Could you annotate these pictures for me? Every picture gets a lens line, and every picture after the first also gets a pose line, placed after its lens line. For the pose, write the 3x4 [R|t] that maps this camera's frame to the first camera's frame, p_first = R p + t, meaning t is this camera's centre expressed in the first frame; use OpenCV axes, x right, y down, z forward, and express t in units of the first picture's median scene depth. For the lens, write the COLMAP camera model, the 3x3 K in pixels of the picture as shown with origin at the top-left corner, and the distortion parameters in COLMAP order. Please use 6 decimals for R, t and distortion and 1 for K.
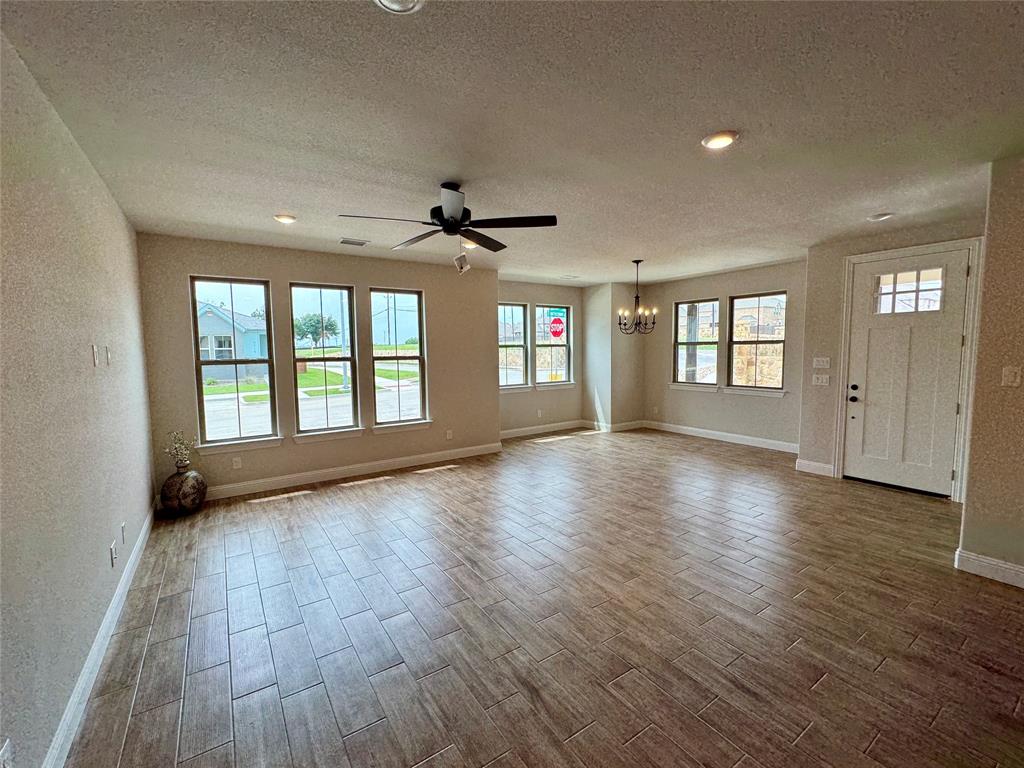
lens RADIAL K [[439.0, 0, 512.0], [0, 439.0, 385.9], [0, 0, 1]] dist [0.002341, 0.000280]
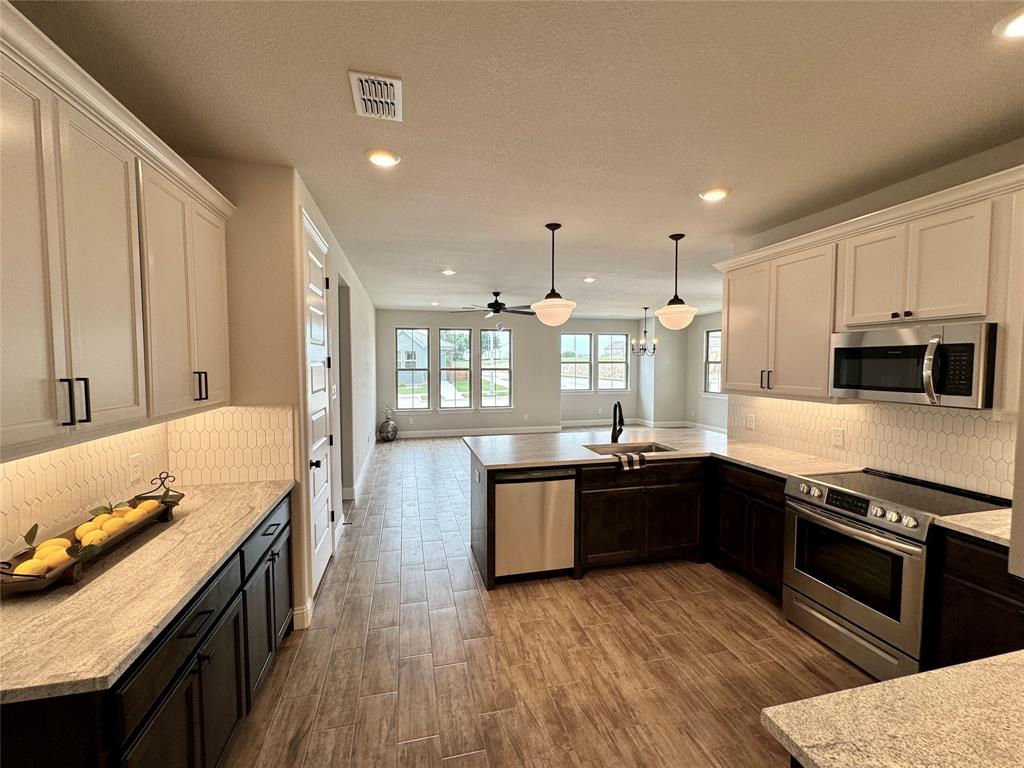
lens RADIAL K [[439.0, 0, 511.2], [0, 439.0, 382.6], [0, 0, 1]] dist [0.002341, 0.000280]
pose [[0.937818, 0.026447, -0.346117, 0.430972], [-0.040037, 0.998680, -0.032171, 0.044660], [0.344809, 0.044028, 0.937640, -0.635686]]
